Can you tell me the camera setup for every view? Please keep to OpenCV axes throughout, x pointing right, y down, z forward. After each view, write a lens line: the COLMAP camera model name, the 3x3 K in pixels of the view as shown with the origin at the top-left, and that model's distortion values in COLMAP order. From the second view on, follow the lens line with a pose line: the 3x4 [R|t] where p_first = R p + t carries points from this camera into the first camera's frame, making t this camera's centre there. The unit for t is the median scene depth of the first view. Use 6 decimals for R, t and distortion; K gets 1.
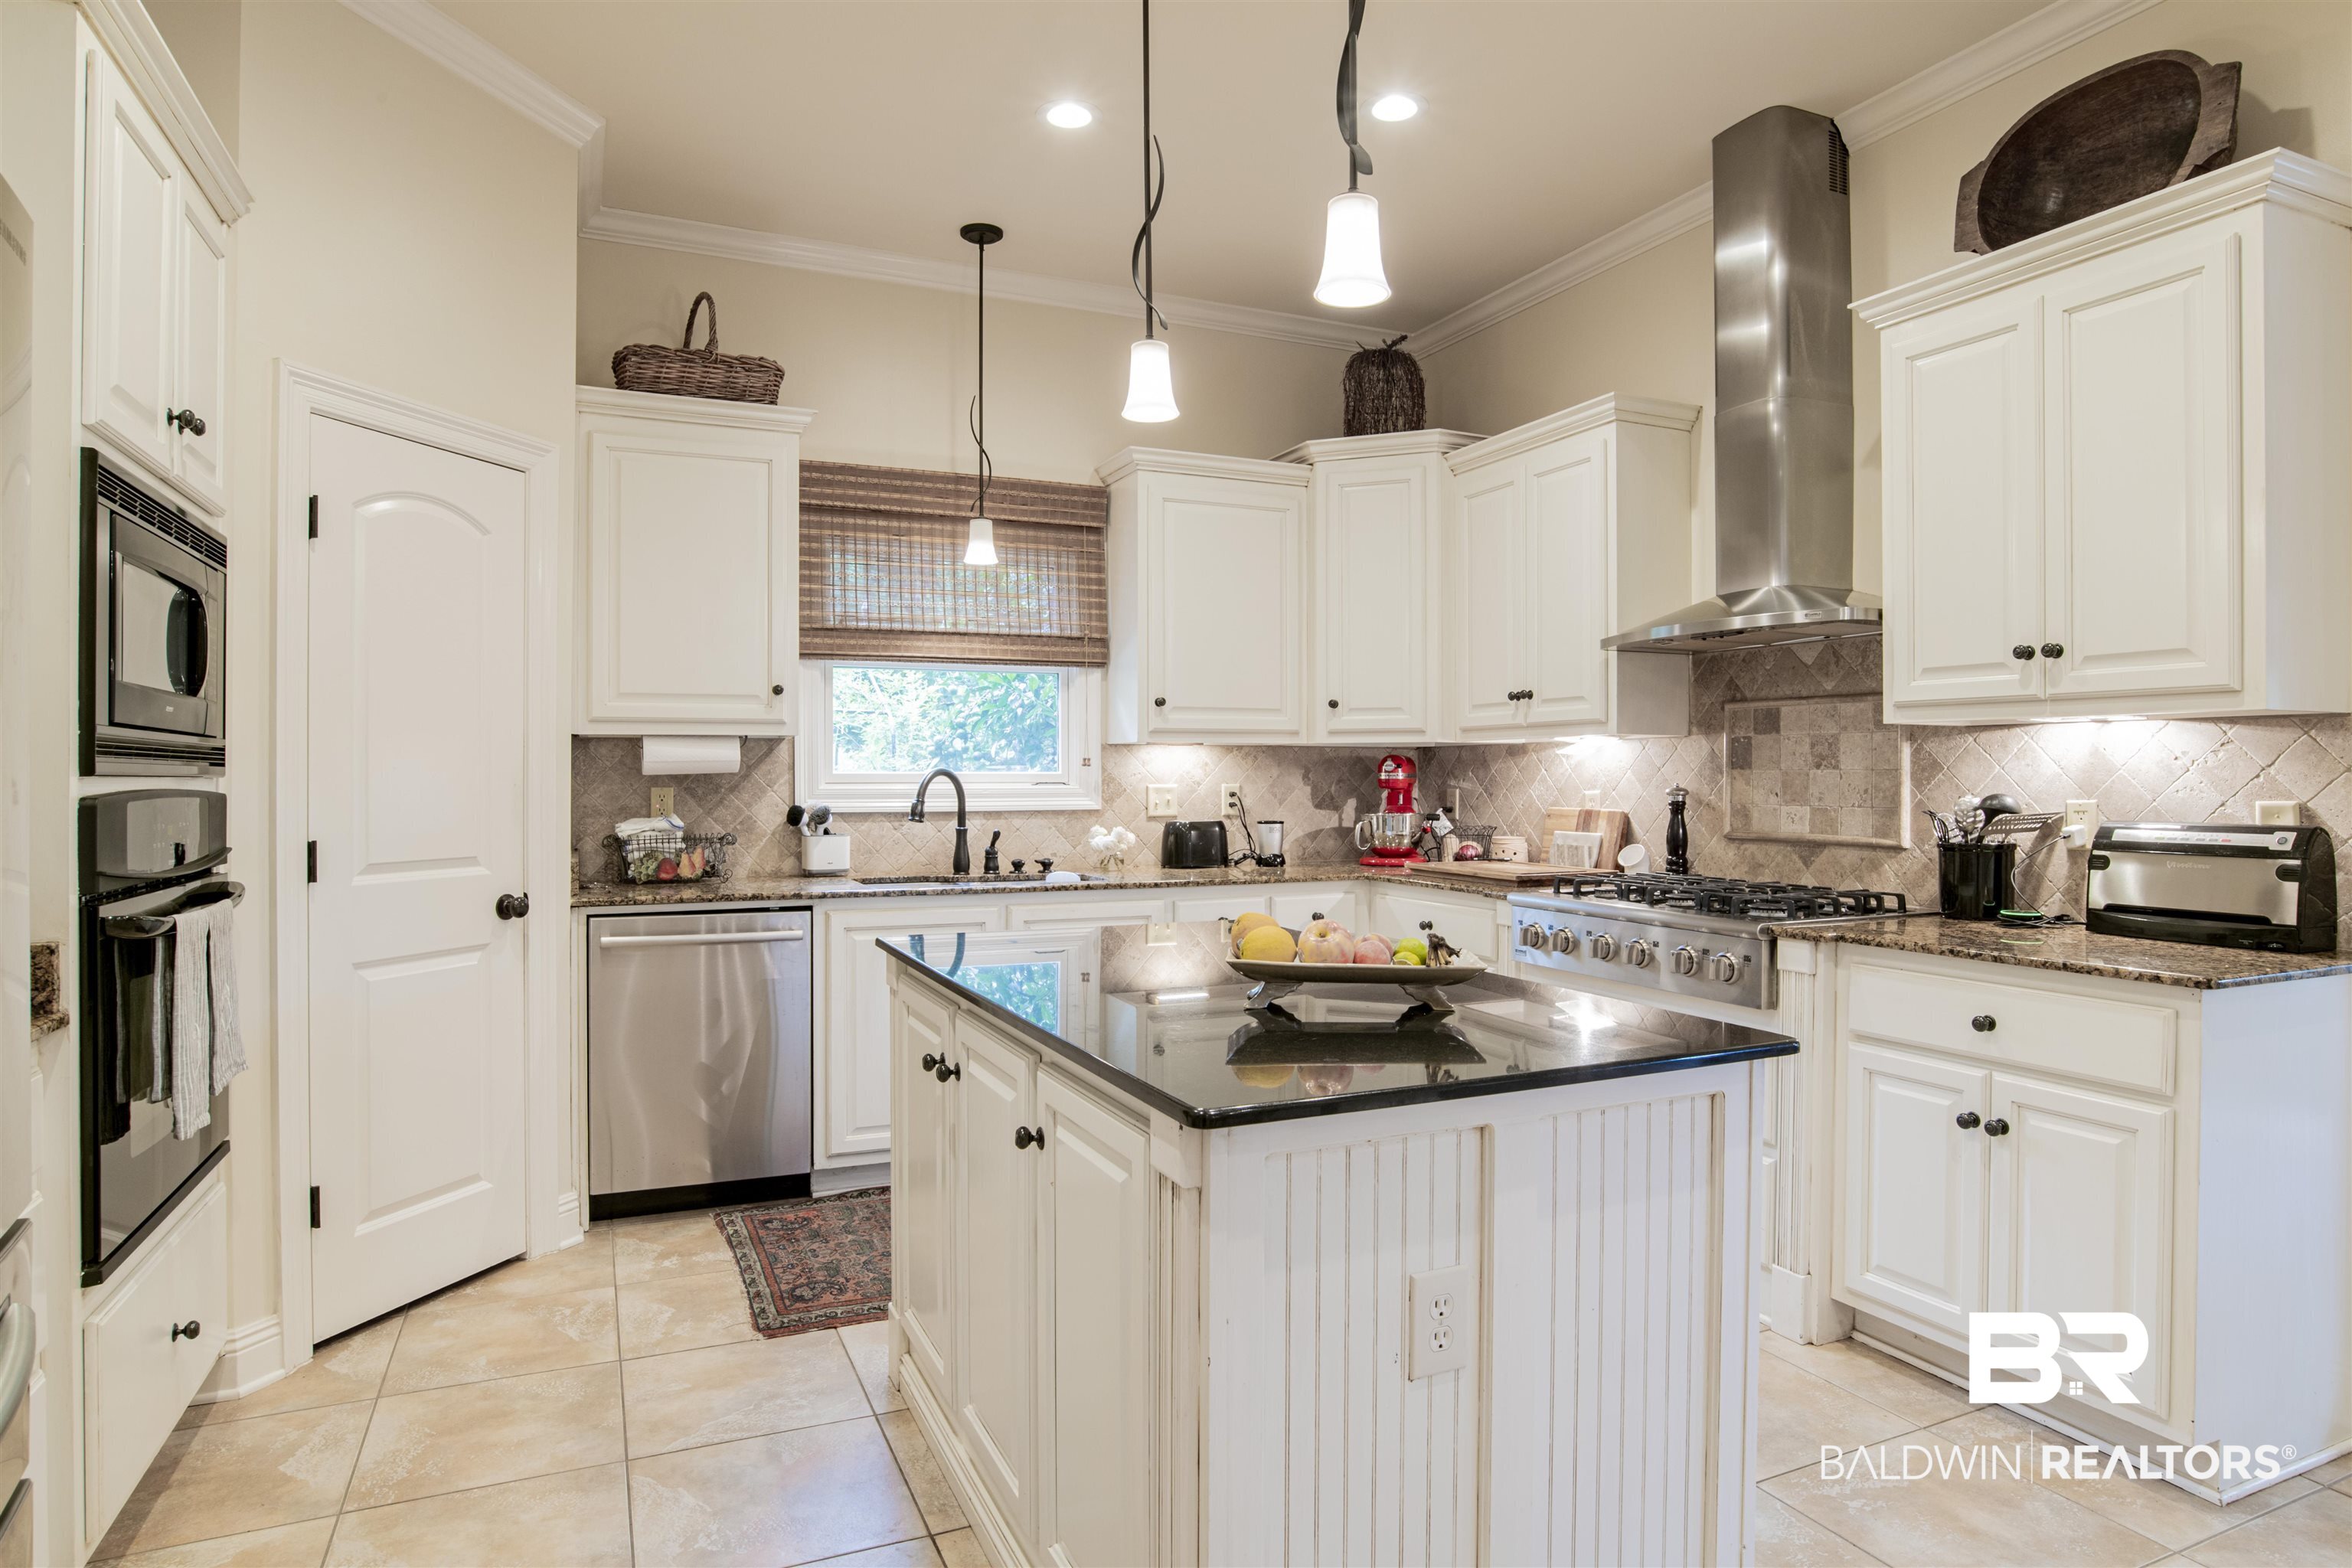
lens RADIAL K [[1330.5, 0, 1212.3], [0, 1330.5, 775.5], [0, 0, 1]] dist [-0.054985, 0.020637]
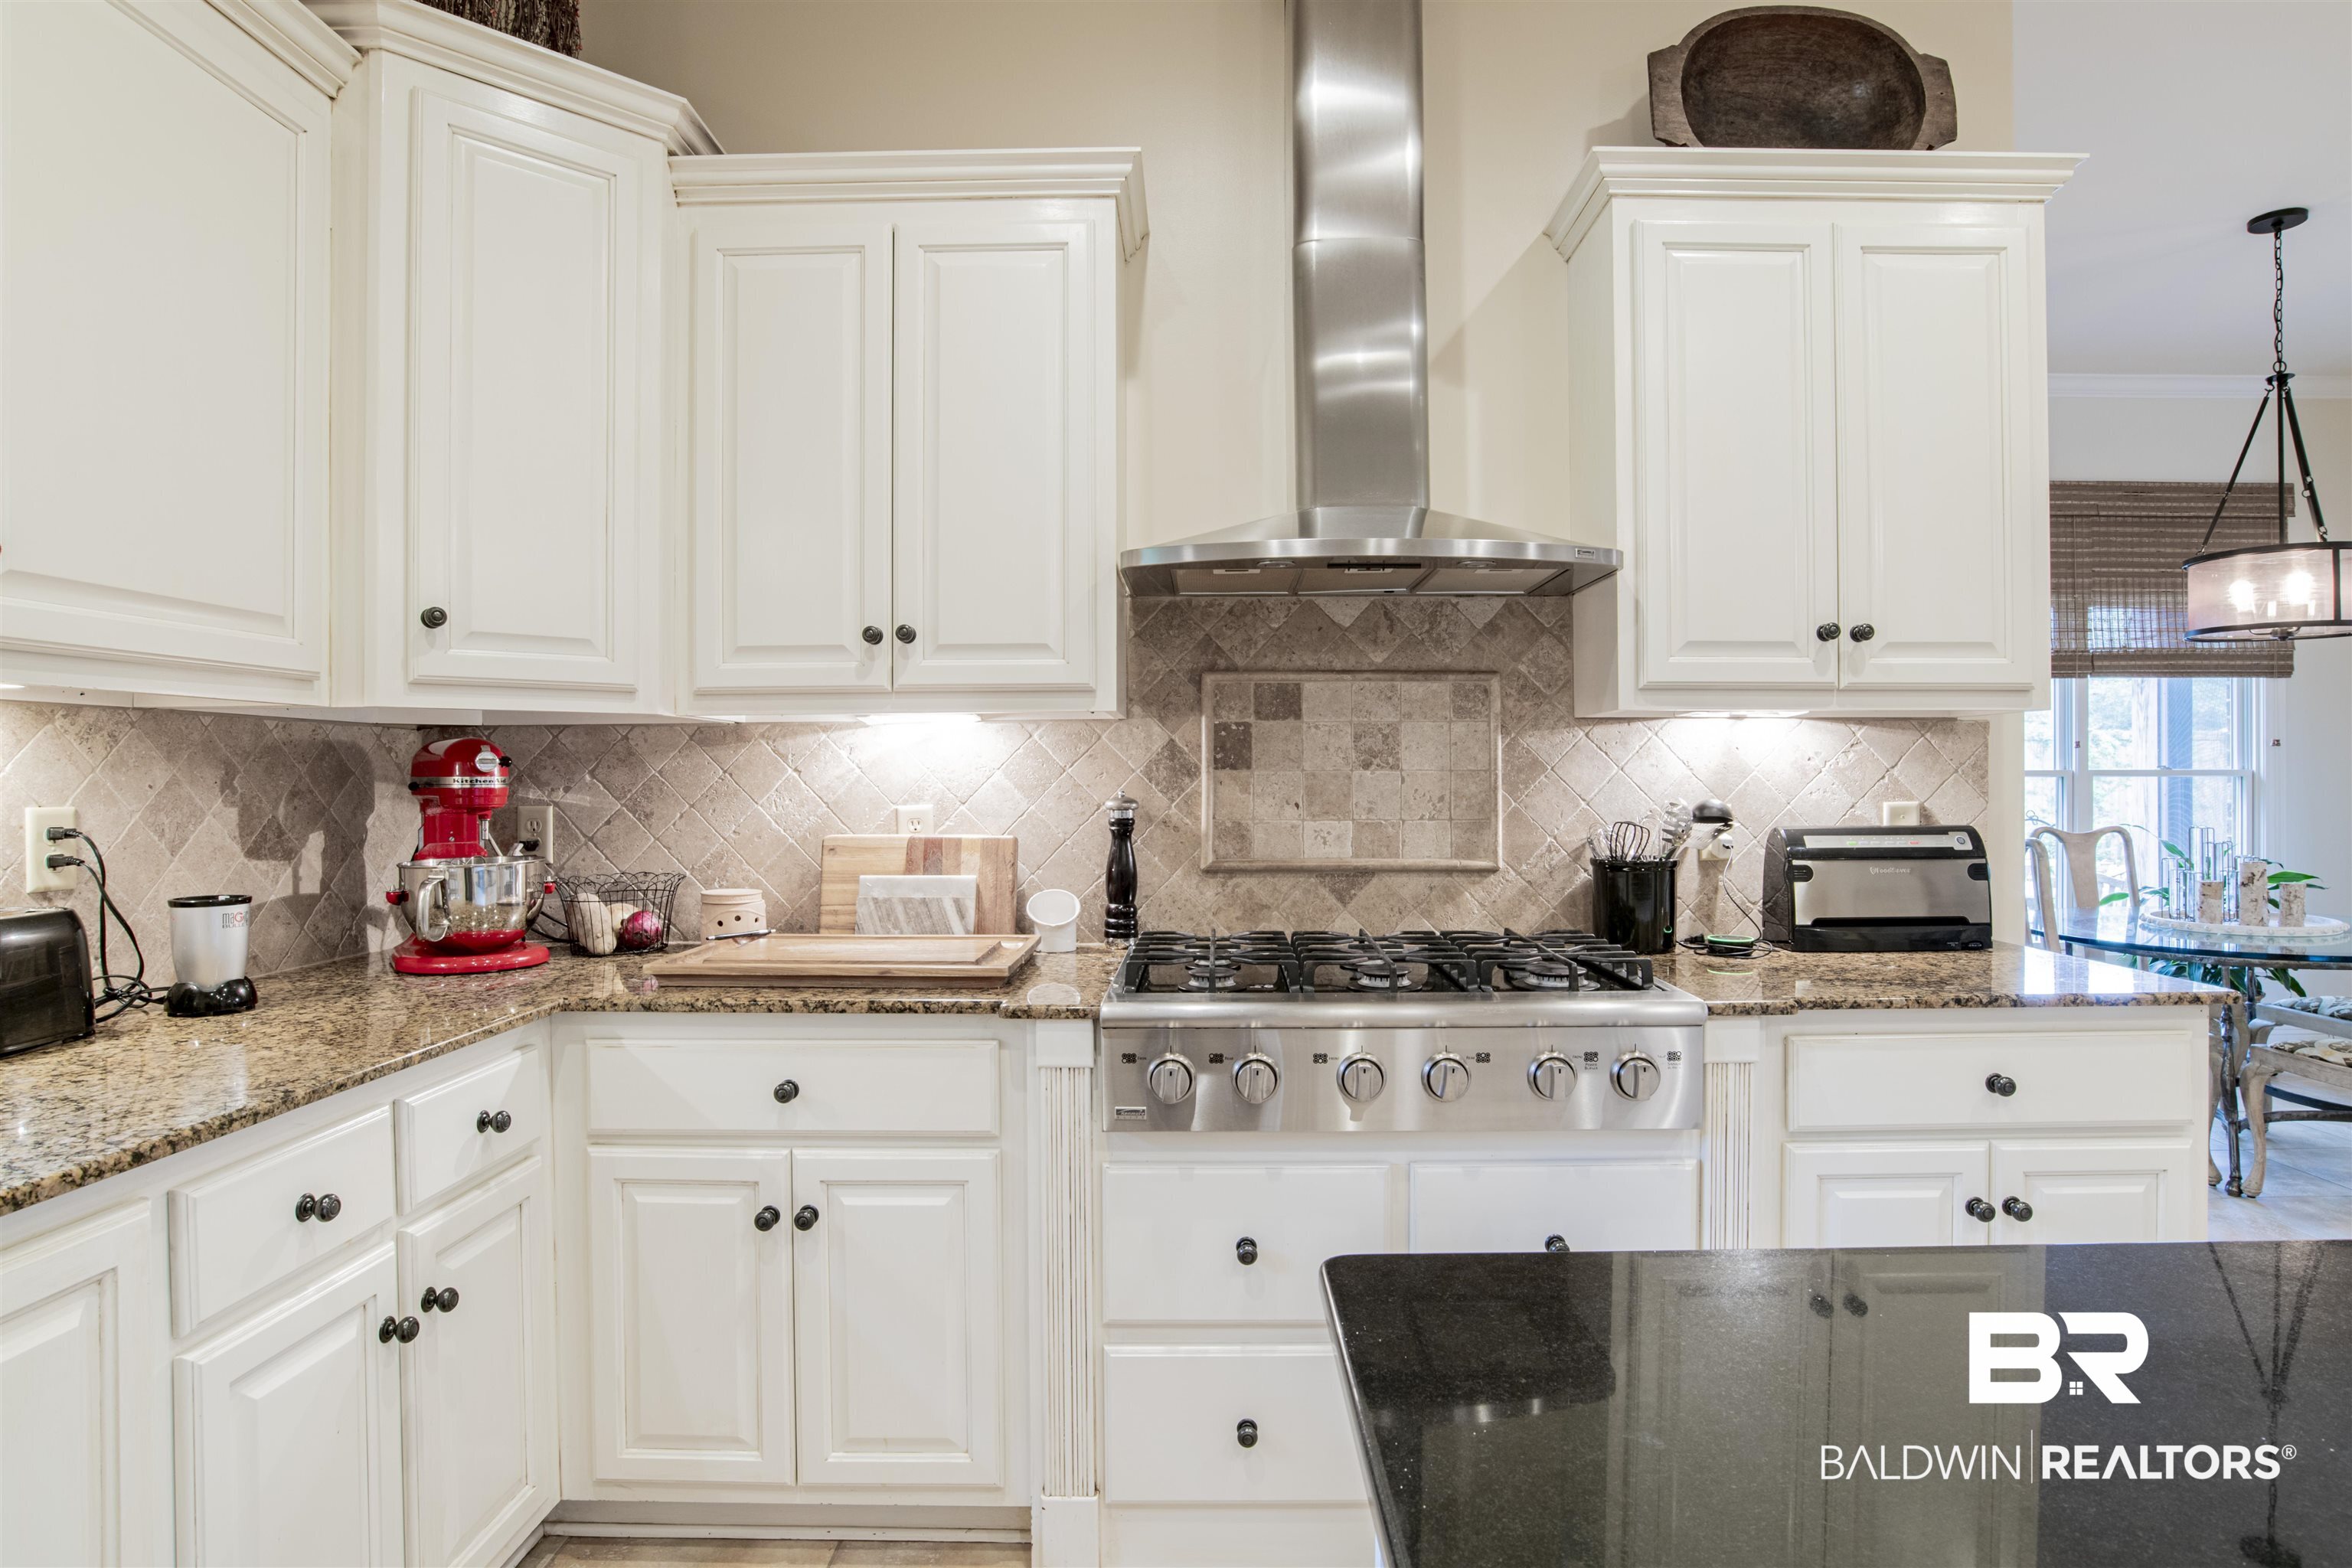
lens RADIAL K [[1257.8, 0, 1190.8], [0, 1257.8, 776.0], [0, 0, 1]] dist [-0.055815, 0.014741]
pose [[0.431718, -0.000999, 0.902008, -0.203685], [0.003324, 0.999994, -0.000484, -0.001232], [-0.902002, 0.003208, 0.431719, 0.741829]]
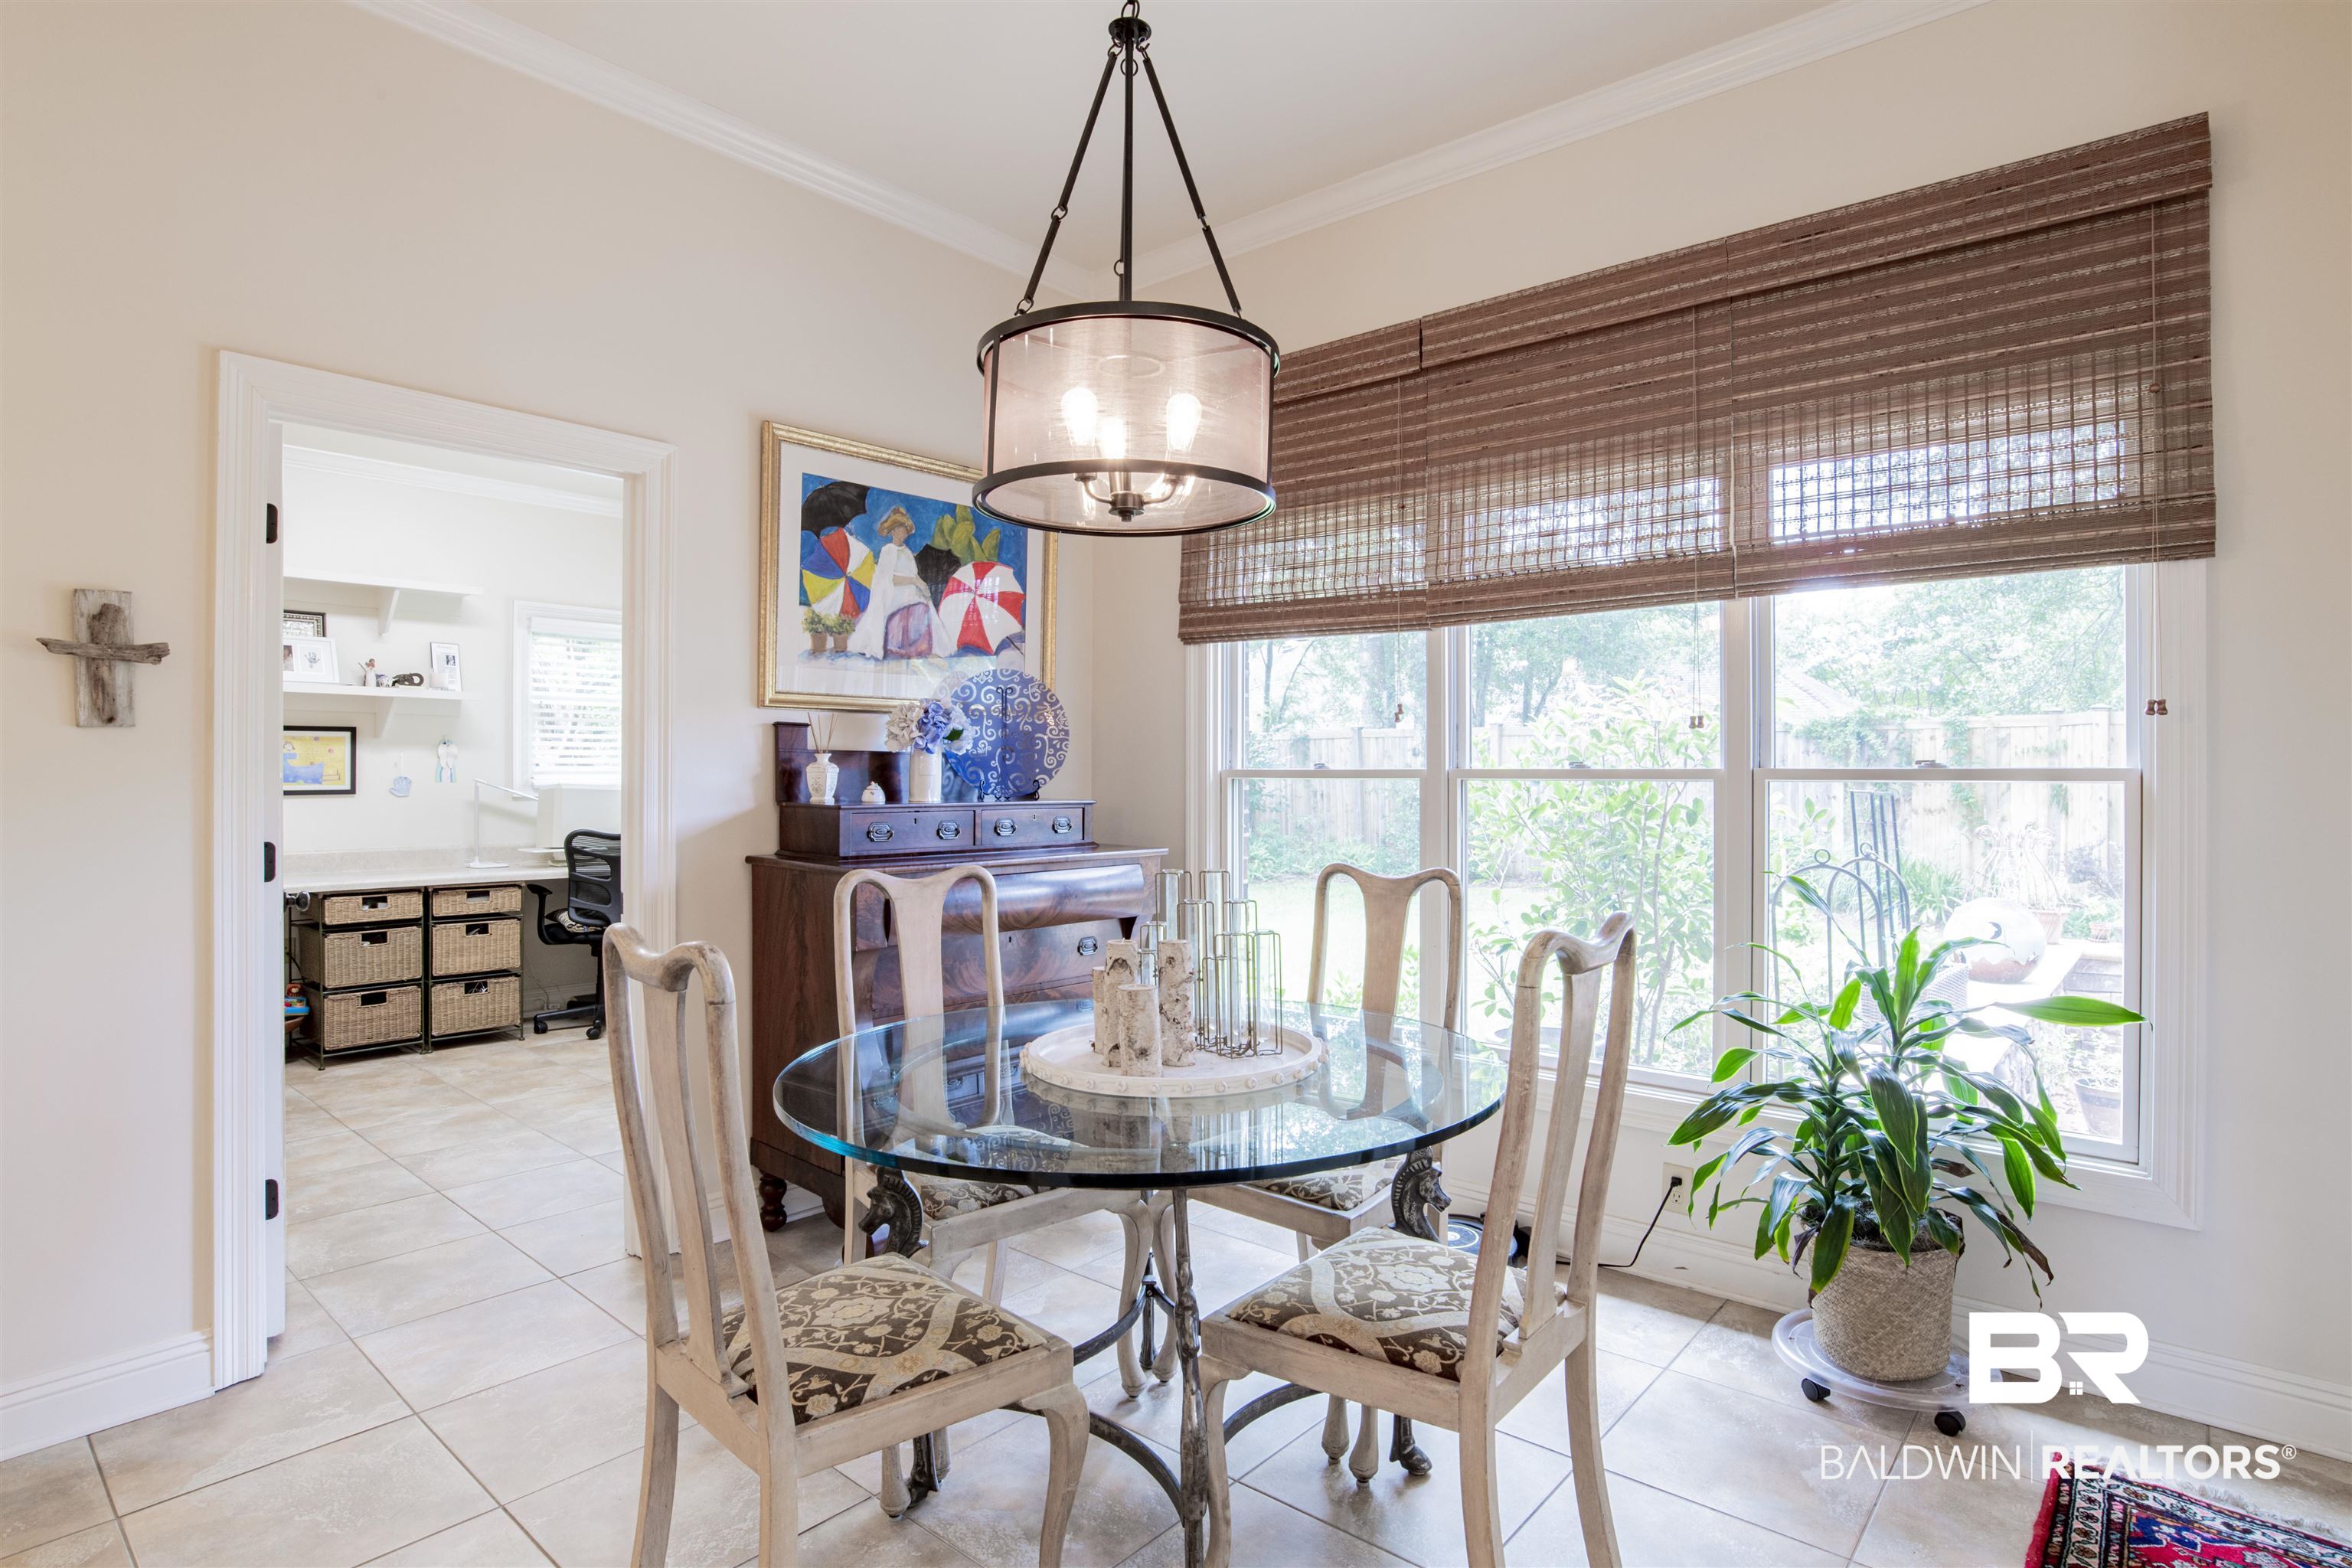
lens RADIAL K [[1216.0, 0, 1172.5], [0, 1216.0, 761.8], [0, 0, 1]] dist [-0.063899, 0.024960]
pose [[0.919671, 0.007347, 0.392621, 0.898680], [-0.003364, 0.999936, -0.010832, -0.002443], [-0.392675, 0.008641, 0.919637, -0.120600]]
